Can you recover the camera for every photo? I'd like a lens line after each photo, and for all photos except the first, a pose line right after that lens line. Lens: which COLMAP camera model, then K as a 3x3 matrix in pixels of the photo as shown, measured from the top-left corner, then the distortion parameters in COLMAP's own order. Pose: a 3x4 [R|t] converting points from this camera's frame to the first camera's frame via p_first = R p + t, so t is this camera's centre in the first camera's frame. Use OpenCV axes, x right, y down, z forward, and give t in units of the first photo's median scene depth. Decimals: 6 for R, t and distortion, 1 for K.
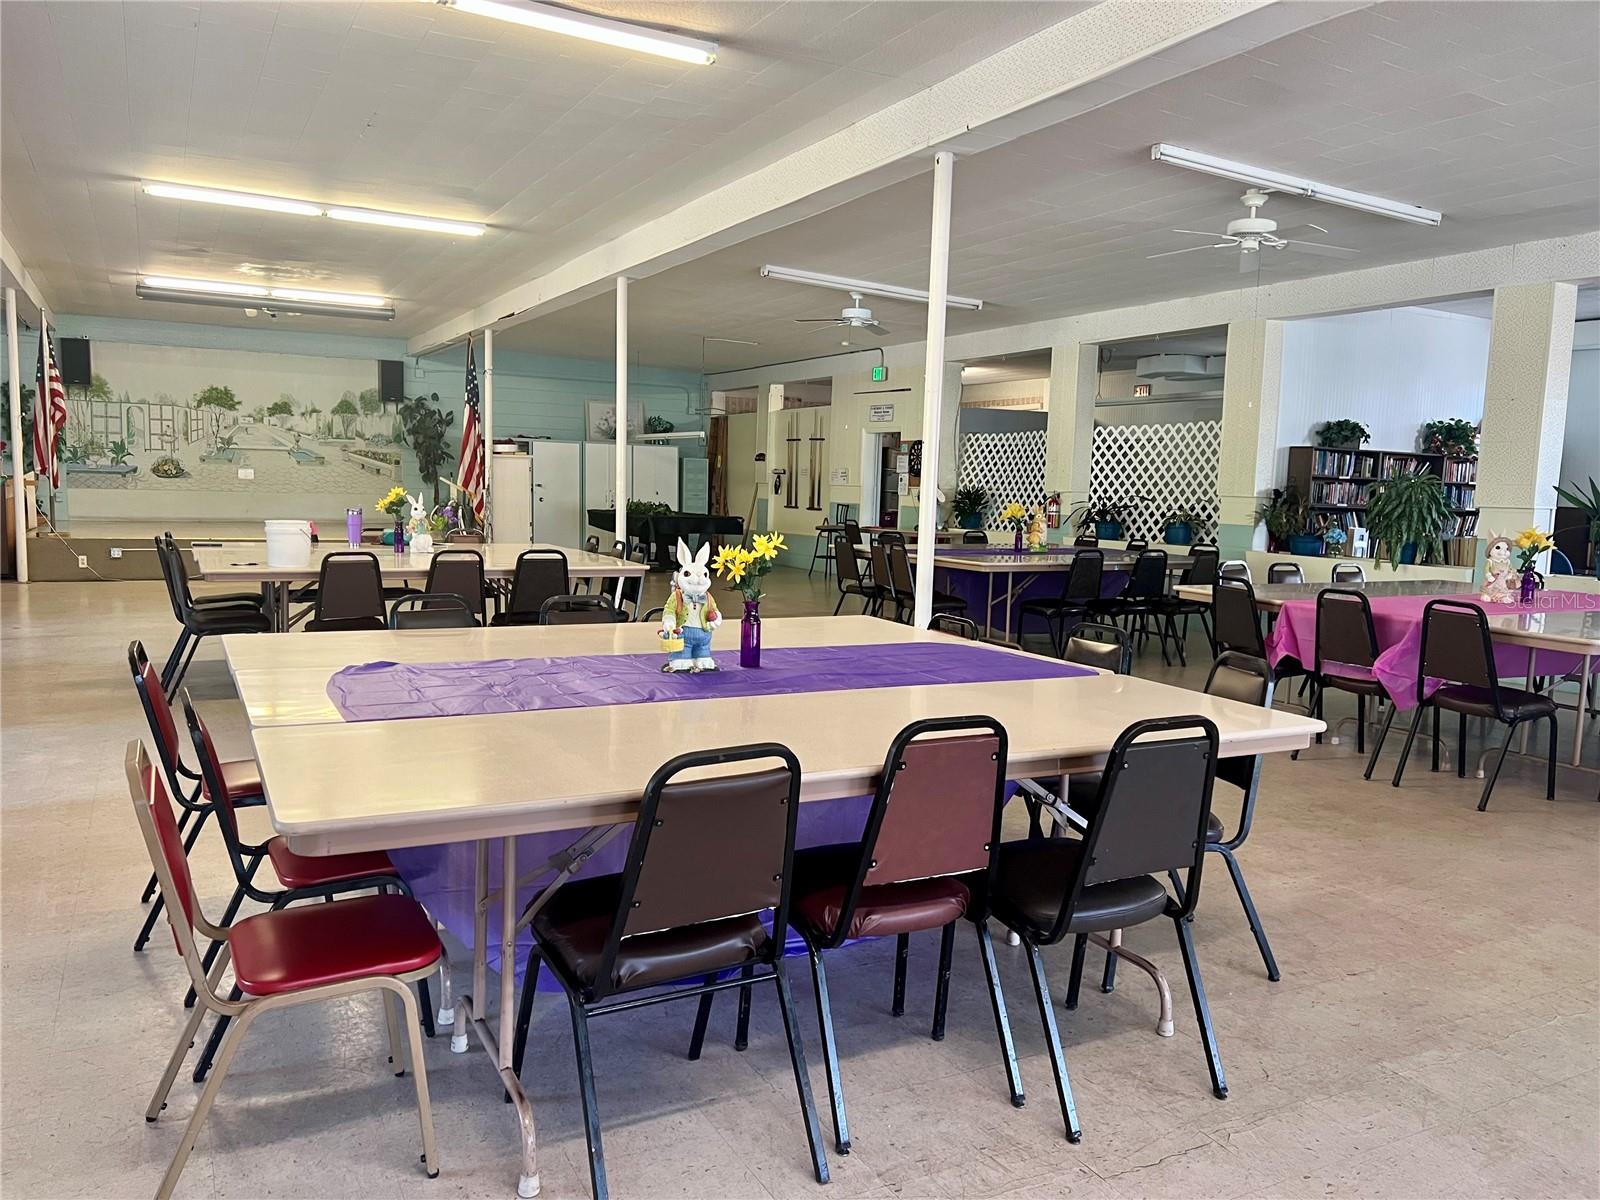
lens RADIAL K [[1186.2, 0, 802.4], [0, 1186.2, 603.3], [0, 0, 1]] dist [-0.005987, -0.001228]
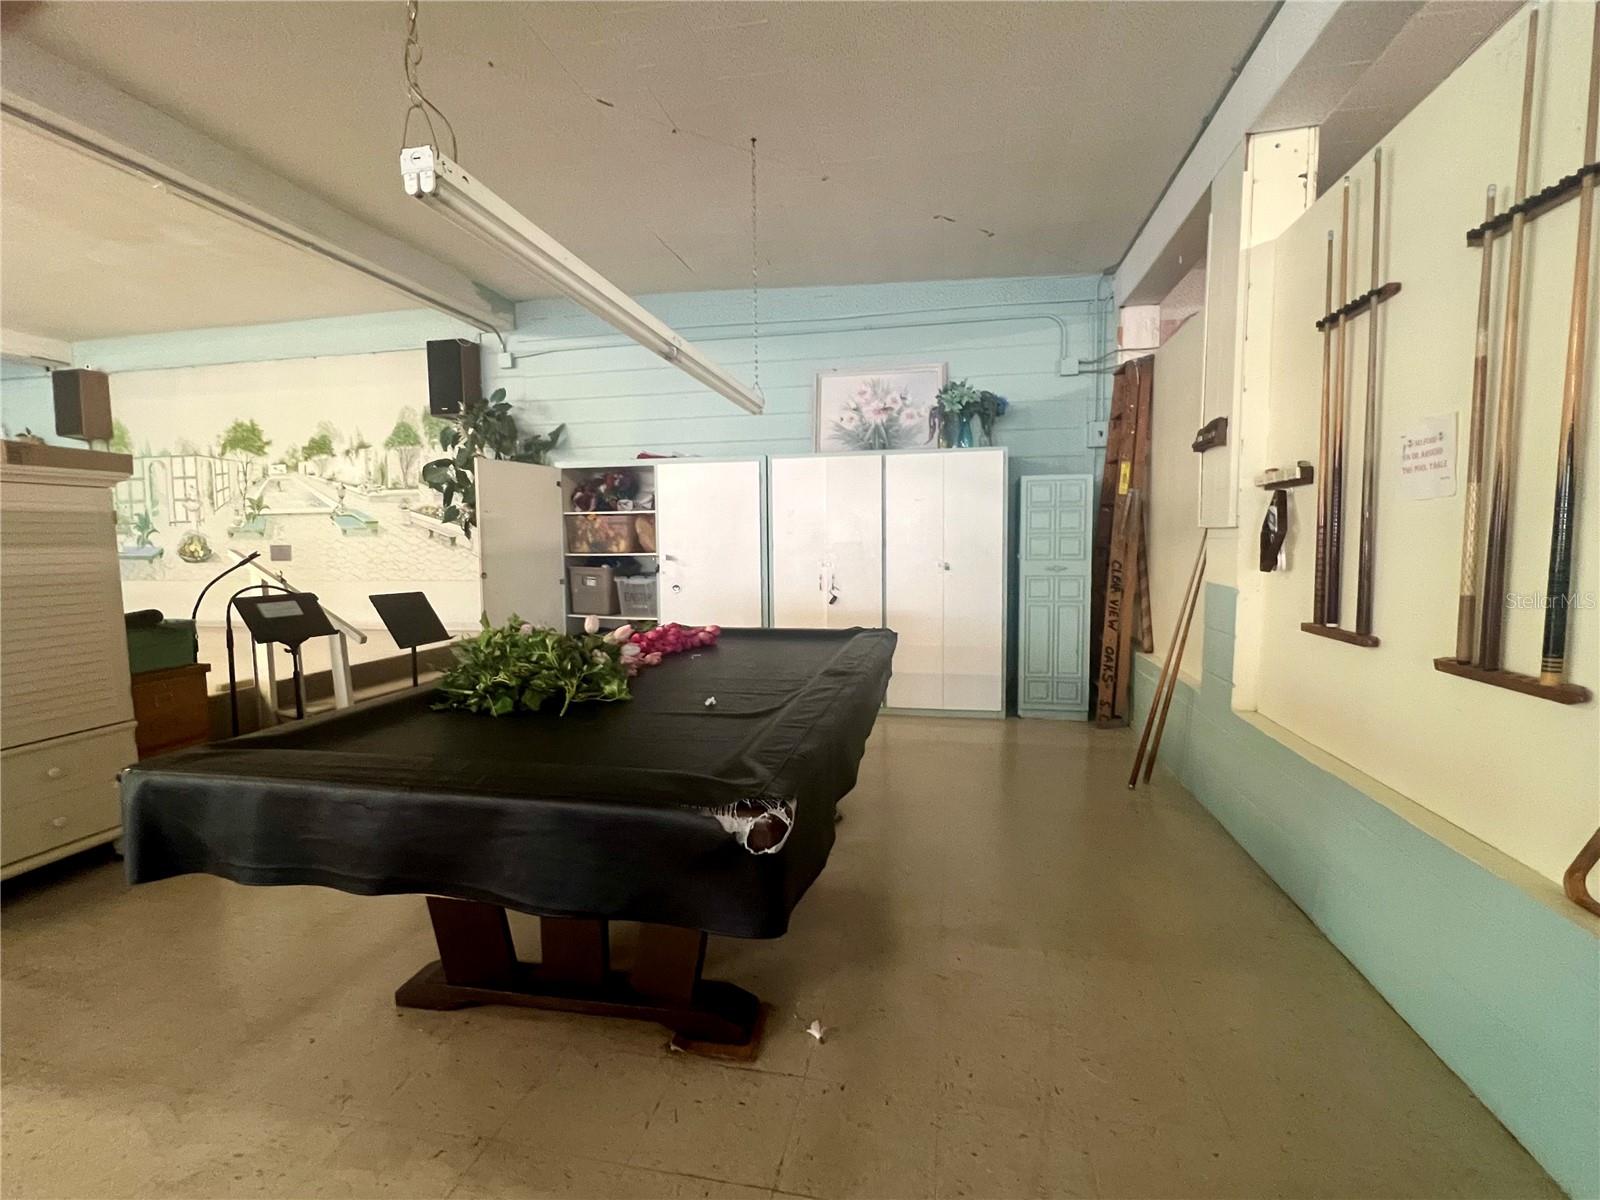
lens RADIAL K [[729.1, 0, 797.5], [0, 729.1, 602.2], [0, 0, 1]] dist [0.004785, 0.000310]
pose [[0.765432, 0.014952, -0.643343, 0.000675], [-0.029947, 0.999475, -0.012400, -0.085195], [0.642820, 0.028758, 0.765477, 0.867594]]
